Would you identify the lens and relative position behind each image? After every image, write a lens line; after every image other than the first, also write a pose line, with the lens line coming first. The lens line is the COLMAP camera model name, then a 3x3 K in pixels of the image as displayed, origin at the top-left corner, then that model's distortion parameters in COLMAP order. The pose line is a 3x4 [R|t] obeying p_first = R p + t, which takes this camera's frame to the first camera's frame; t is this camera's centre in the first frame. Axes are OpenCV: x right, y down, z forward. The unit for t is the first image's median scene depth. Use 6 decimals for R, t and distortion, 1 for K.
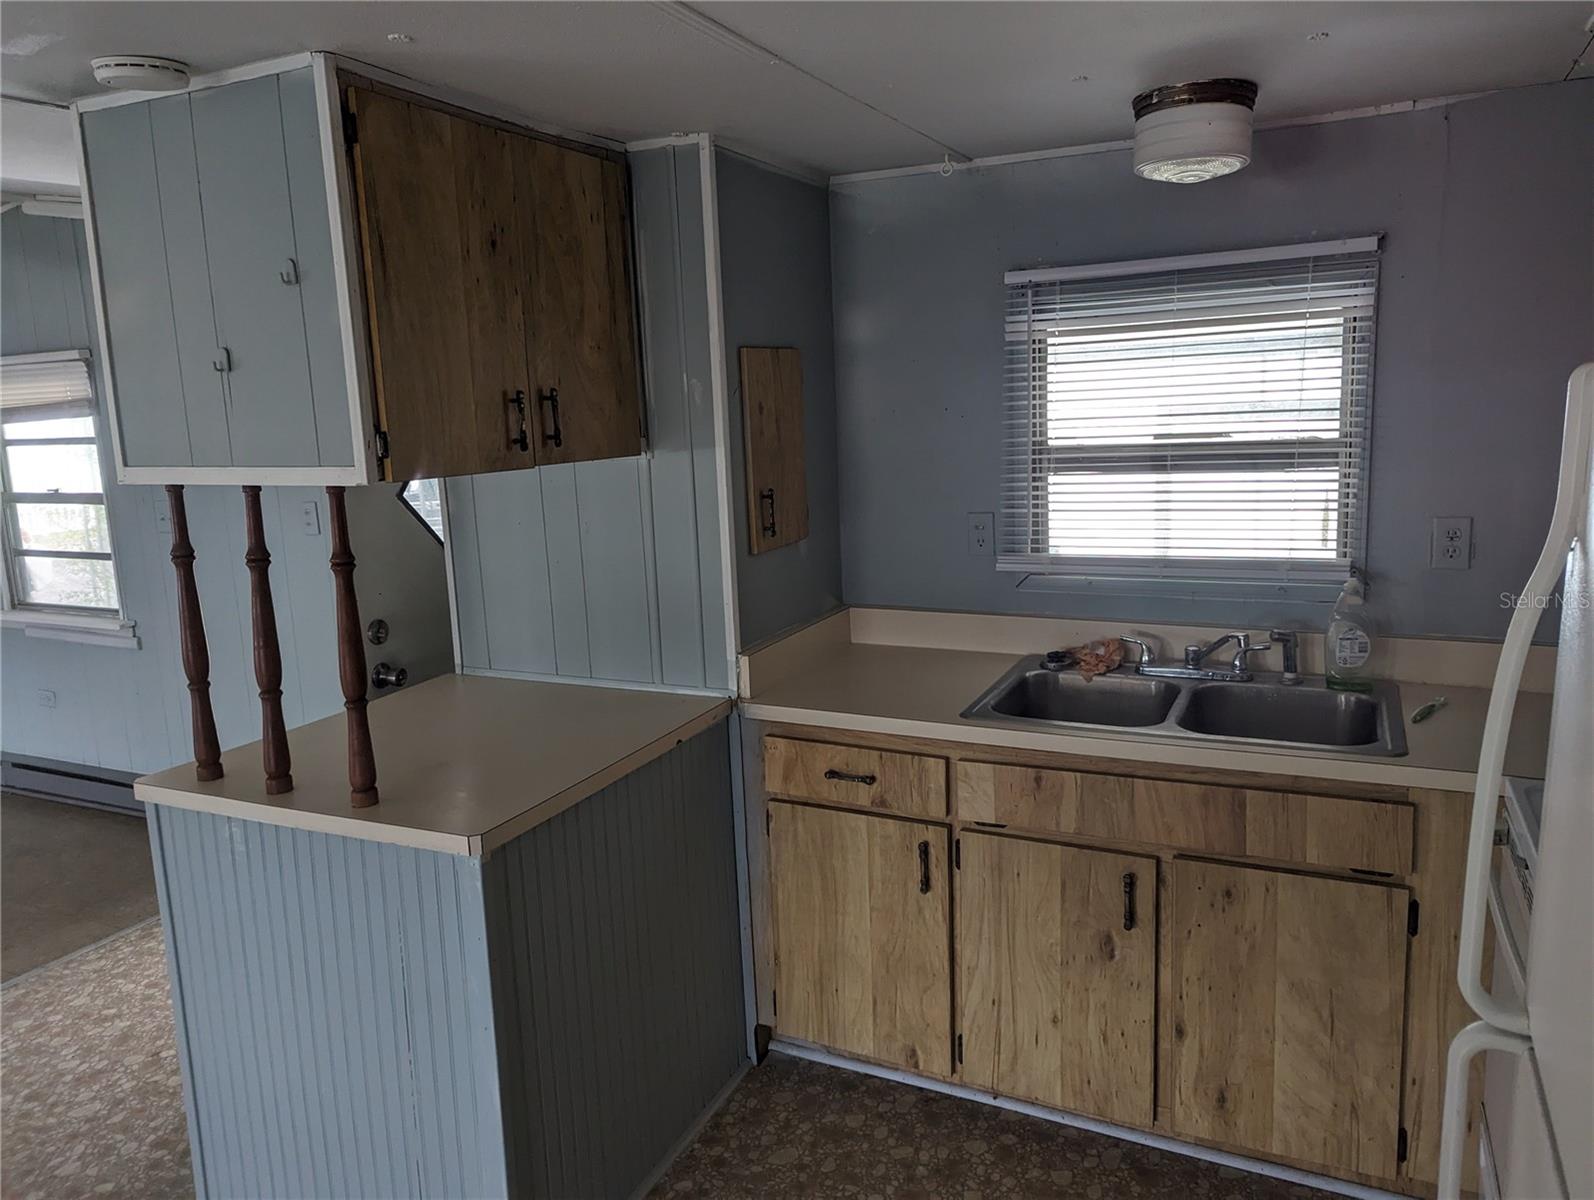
lens RADIAL K [[1131.0, 0, 793.7], [0, 1131.0, 585.0], [0, 0, 1]] dist [0.052255, -0.043745]
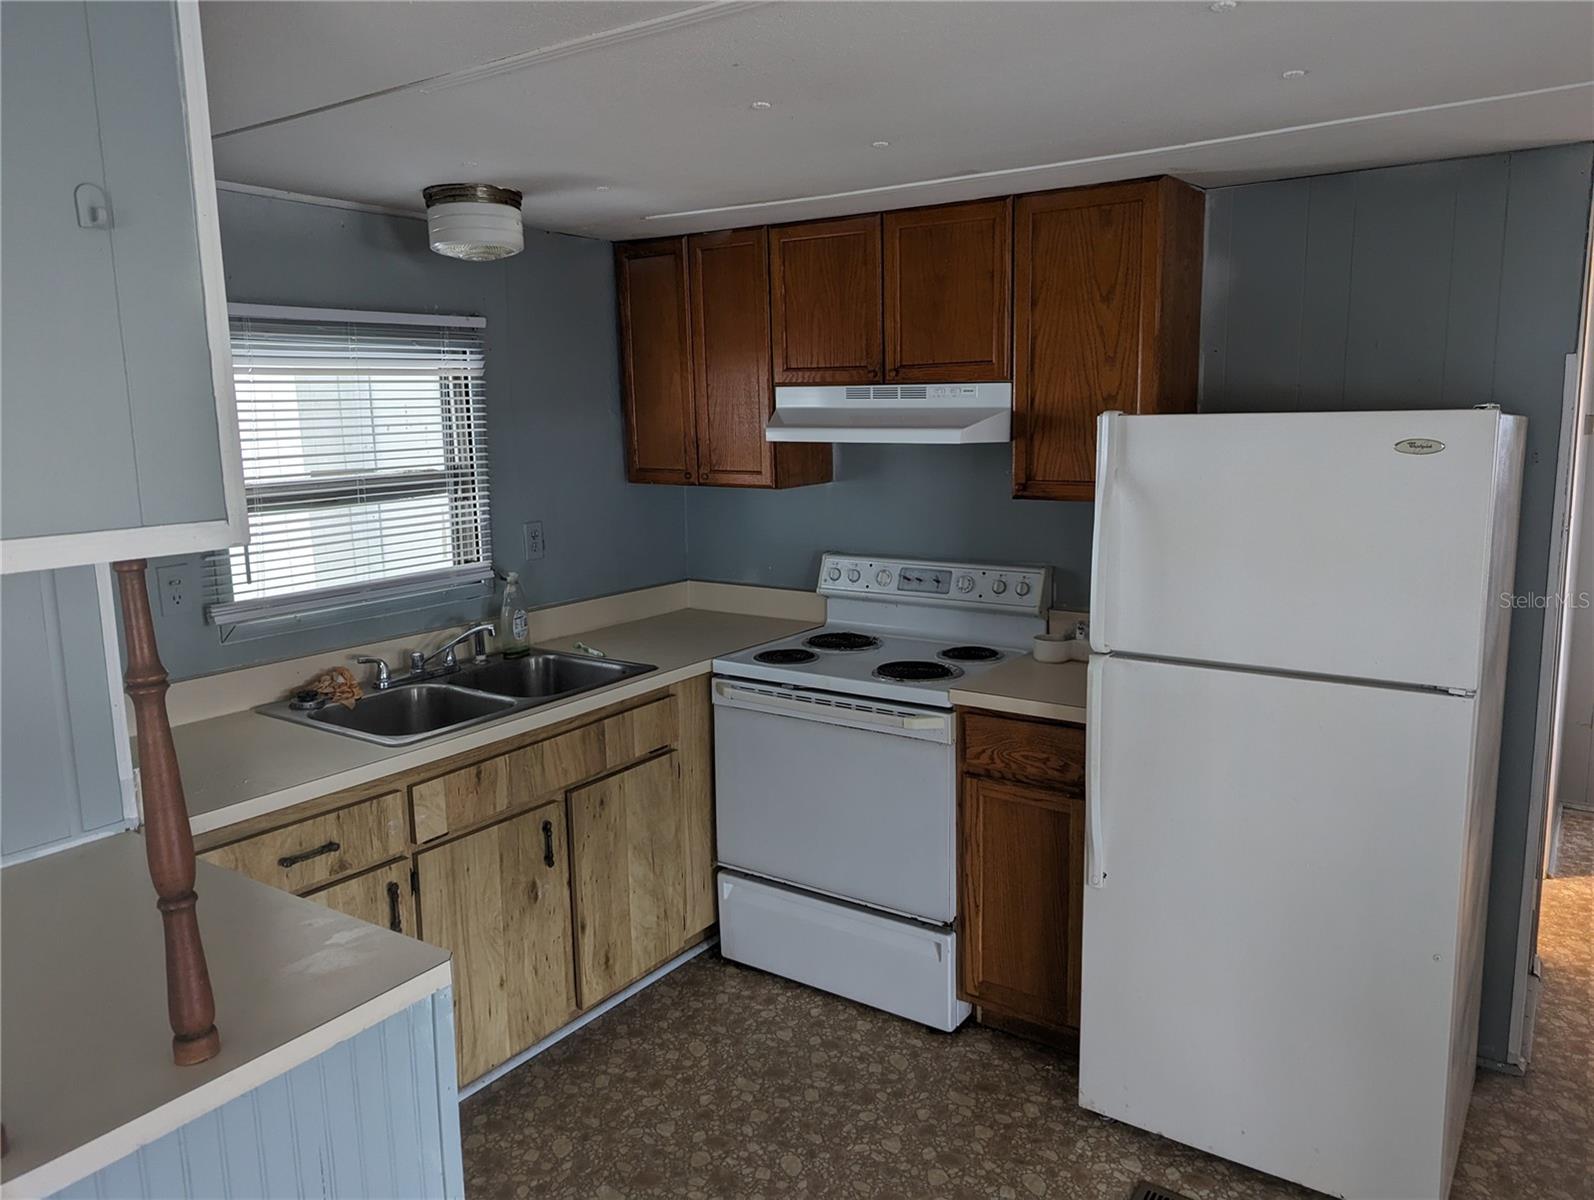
lens RADIAL K [[1131.0, 0, 802.7], [0, 1131.0, 598.8], [0, 0, 1]] dist [0.052255, -0.043745]
pose [[0.162661, -0.133169, 0.977654, -0.777562], [0.178934, 0.978402, 0.103500, -0.053900], [-0.970322, 0.158100, 0.182976, 0.447082]]
